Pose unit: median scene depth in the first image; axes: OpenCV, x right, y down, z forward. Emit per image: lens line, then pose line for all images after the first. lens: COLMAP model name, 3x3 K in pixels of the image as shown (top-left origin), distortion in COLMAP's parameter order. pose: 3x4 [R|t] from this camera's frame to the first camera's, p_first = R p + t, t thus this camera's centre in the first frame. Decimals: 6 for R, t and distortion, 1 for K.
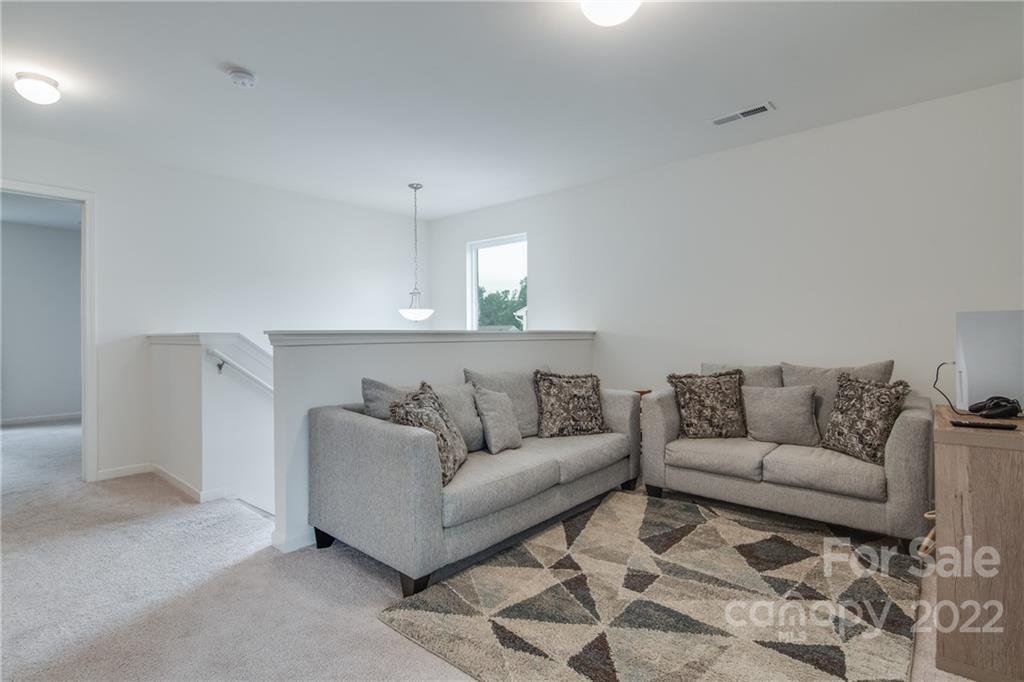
lens RADIAL K [[494.2, 0, 509.1], [0, 494.2, 339.9], [0, 0, 1]] dist [-0.008034, -0.005993]
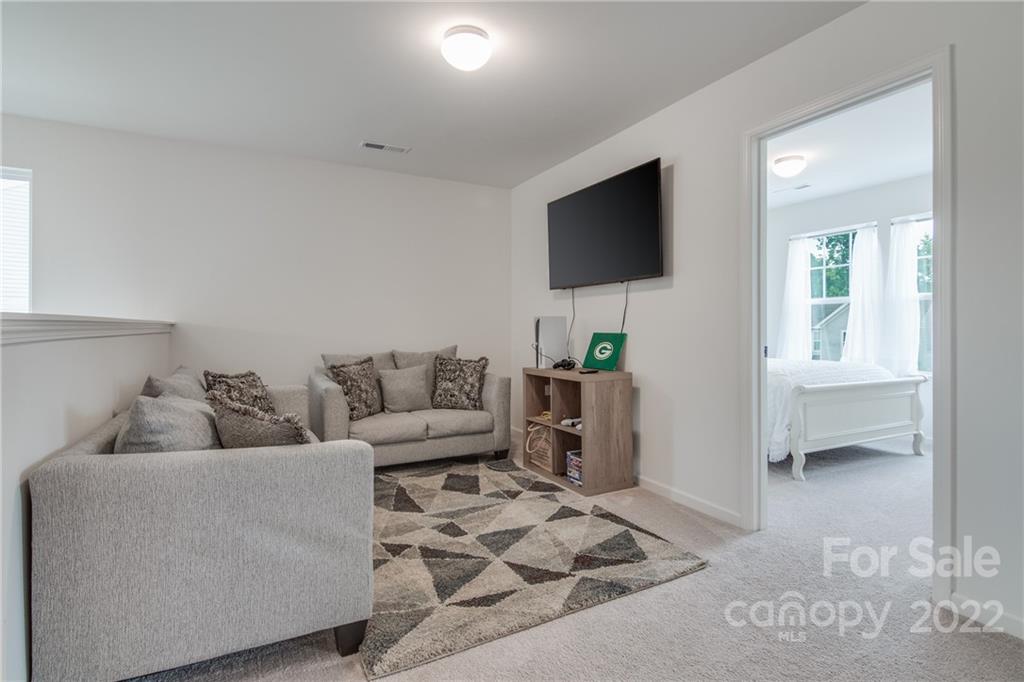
lens RADIAL K [[474.1, 0, 507.6], [0, 474.1, 333.5], [0, 0, 1]] dist [0.000699, -0.000288]
pose [[0.365617, -0.008292, 0.930728, -0.637019], [0.007409, 0.999955, 0.005998, -0.001375], [-0.930736, 0.004702, 0.365662, 0.365025]]
